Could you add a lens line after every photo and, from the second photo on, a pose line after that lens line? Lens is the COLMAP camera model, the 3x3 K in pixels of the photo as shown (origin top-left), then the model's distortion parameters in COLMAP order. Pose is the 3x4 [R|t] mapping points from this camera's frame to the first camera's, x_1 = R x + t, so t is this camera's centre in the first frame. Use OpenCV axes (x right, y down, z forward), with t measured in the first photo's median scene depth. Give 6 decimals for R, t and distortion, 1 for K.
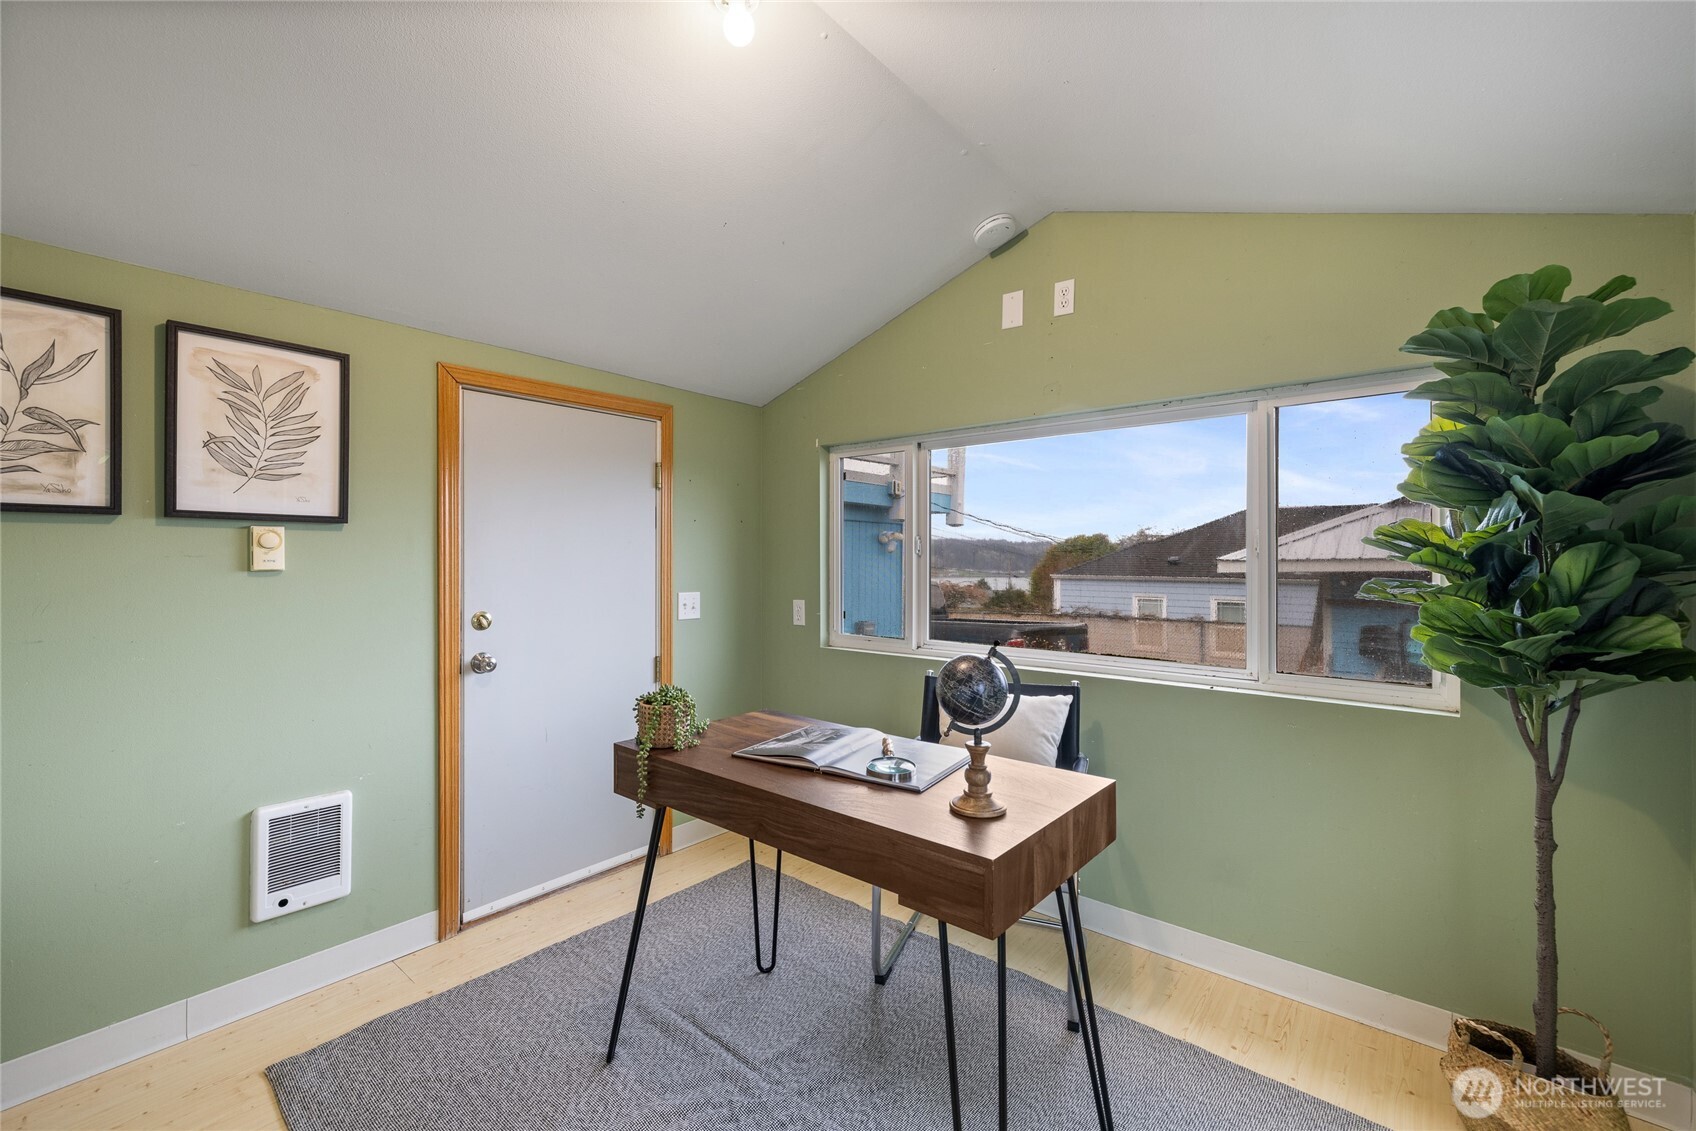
lens RADIAL K [[714.2, 0, 834.5], [0, 714.2, 559.0], [0, 0, 1]] dist [0.000463, 0.000627]
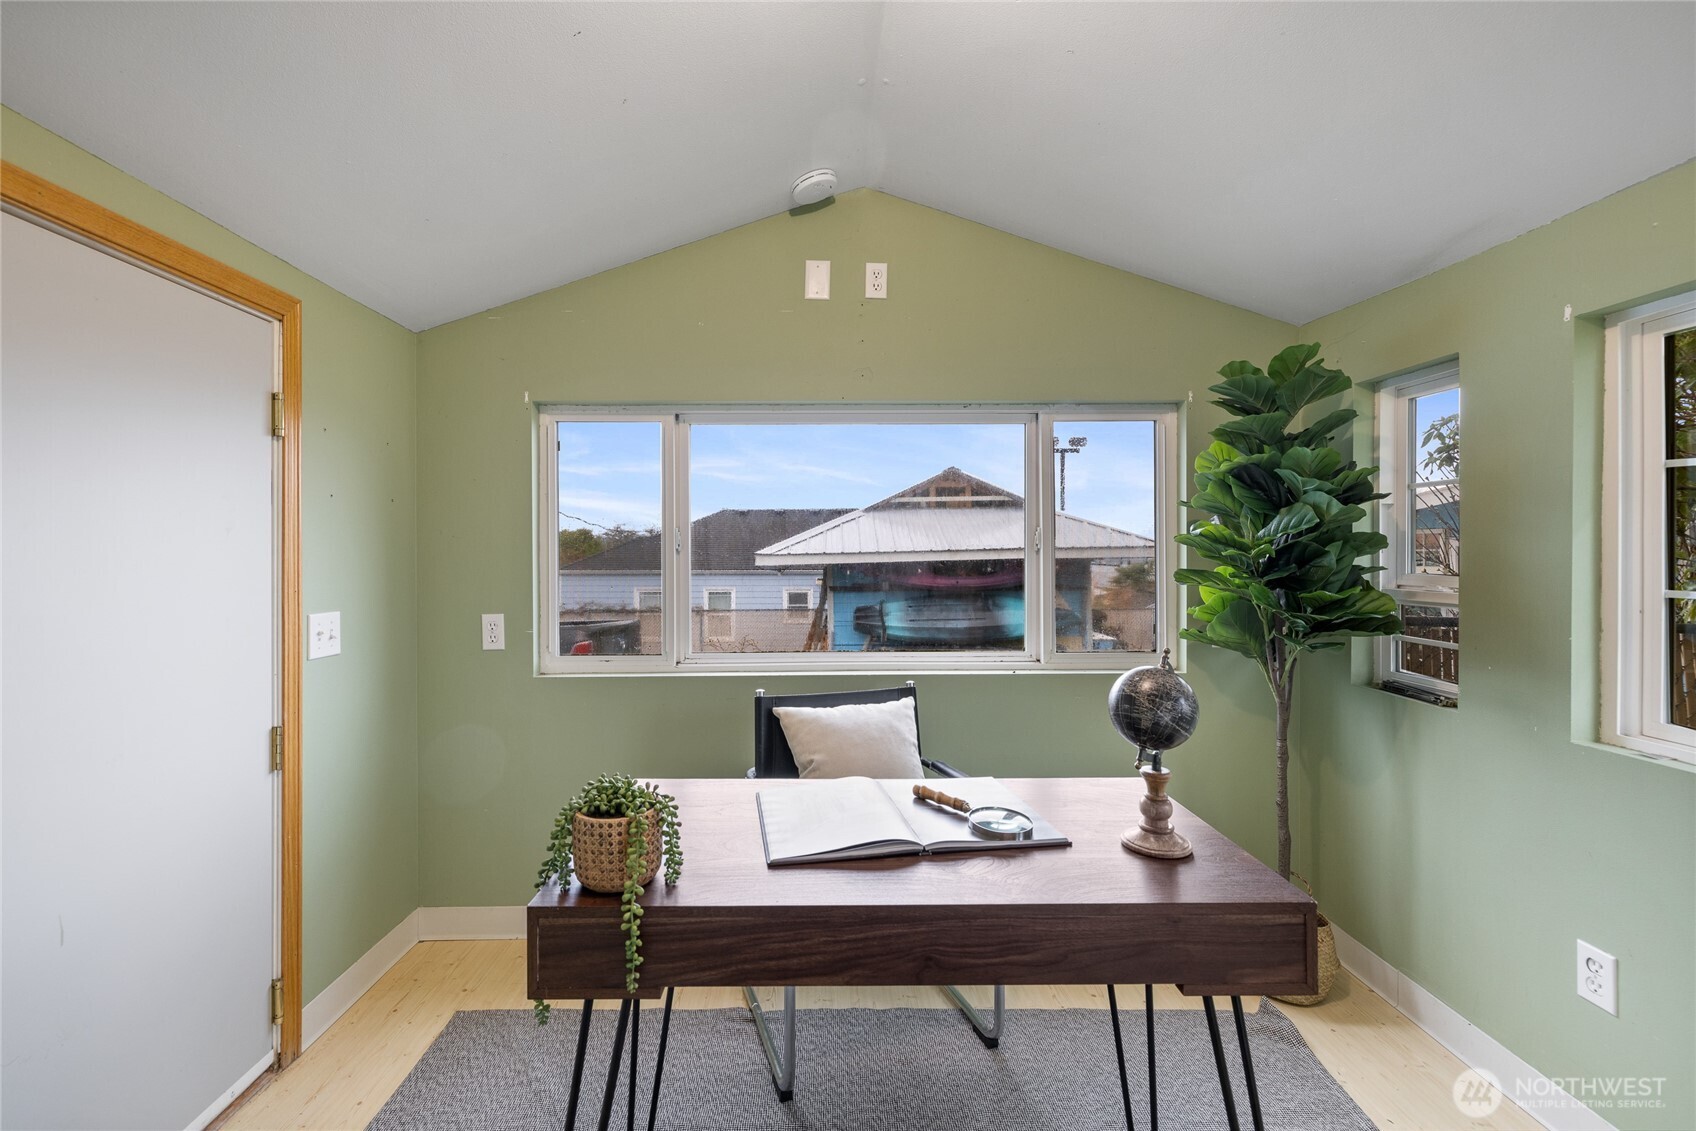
lens RADIAL K [[714.2, 0, 838.8], [0, 714.2, 550.6], [0, 0, 1]] dist [0.000463, 0.000627]
pose [[0.753672, -0.002583, 0.657246, -0.285461], [0.005378, 0.999983, -0.002238, -0.002798], [-0.657229, 0.005222, 0.753673, 0.262621]]
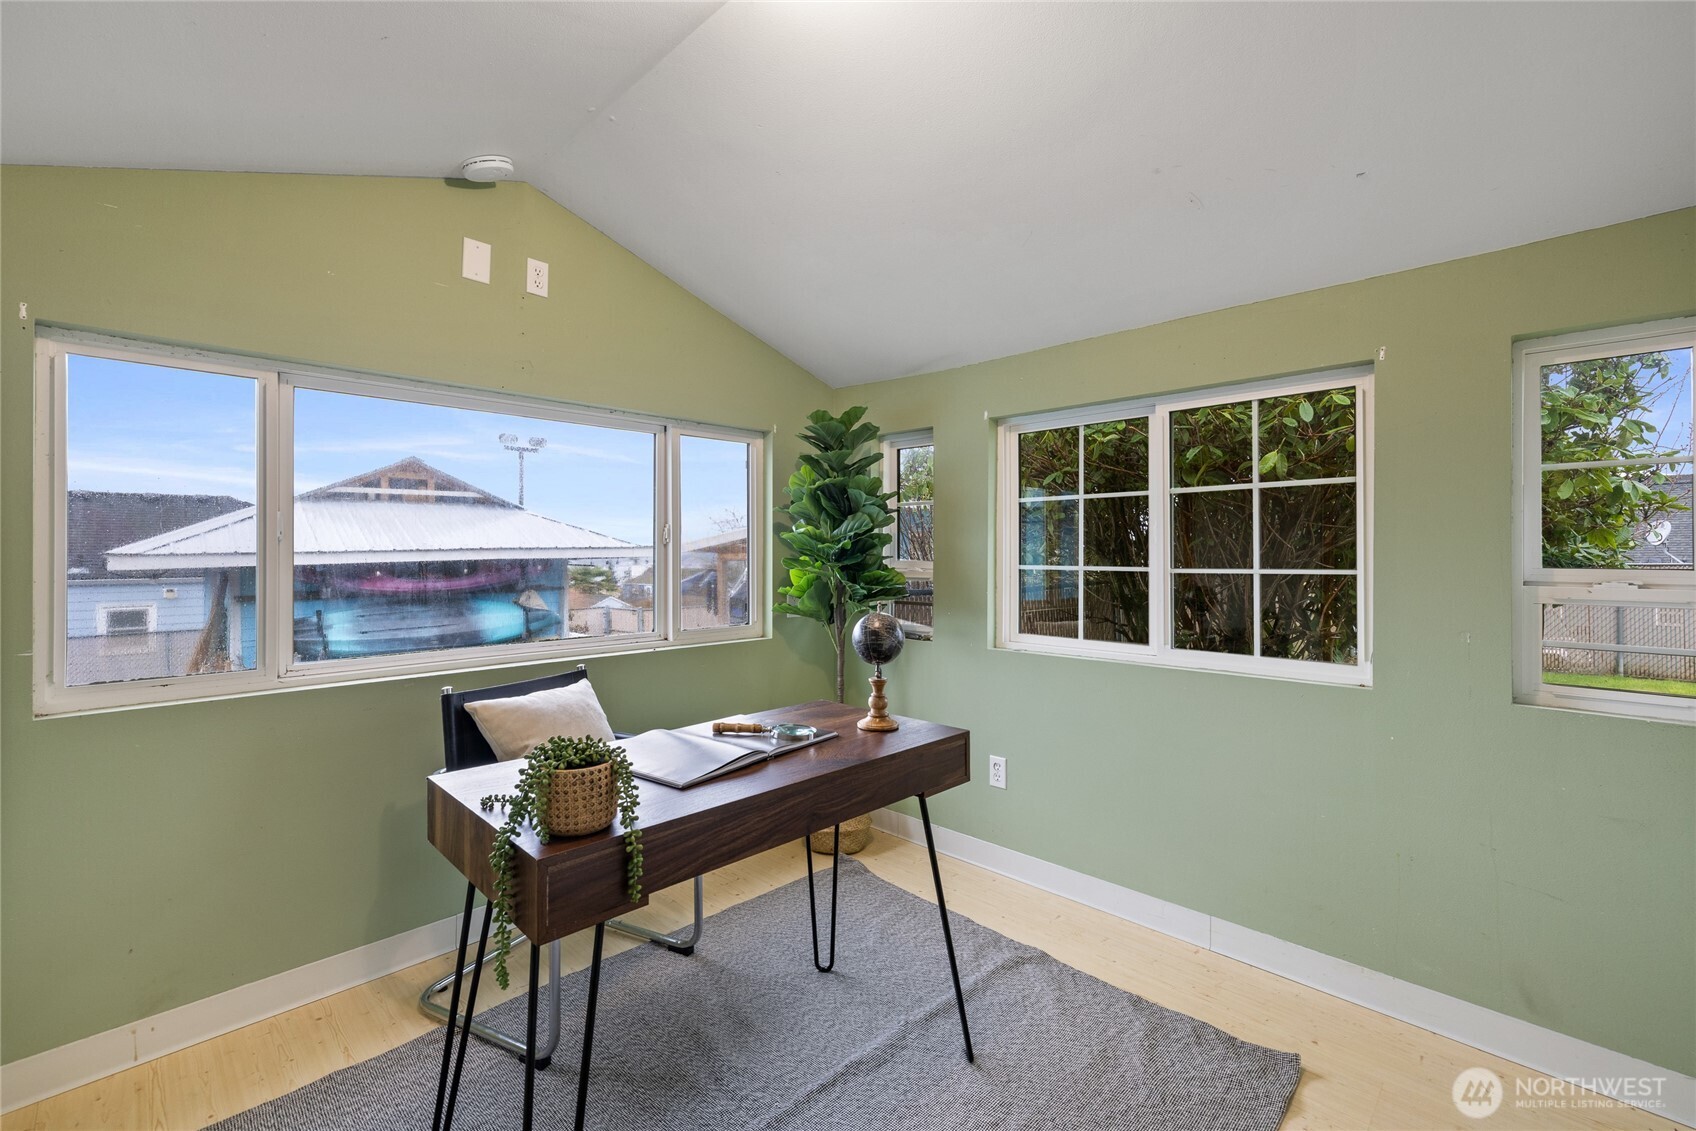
lens RADIAL K [[714.2, 0, 845.0], [0, 714.2, 549.0], [0, 0, 1]] dist [0.000463, 0.000627]
pose [[0.077009, 0.004711, 0.997019, -0.510850], [0.004291, 0.999978, -0.005056, 0.008885], [-0.997021, 0.004668, 0.076987, 0.422602]]
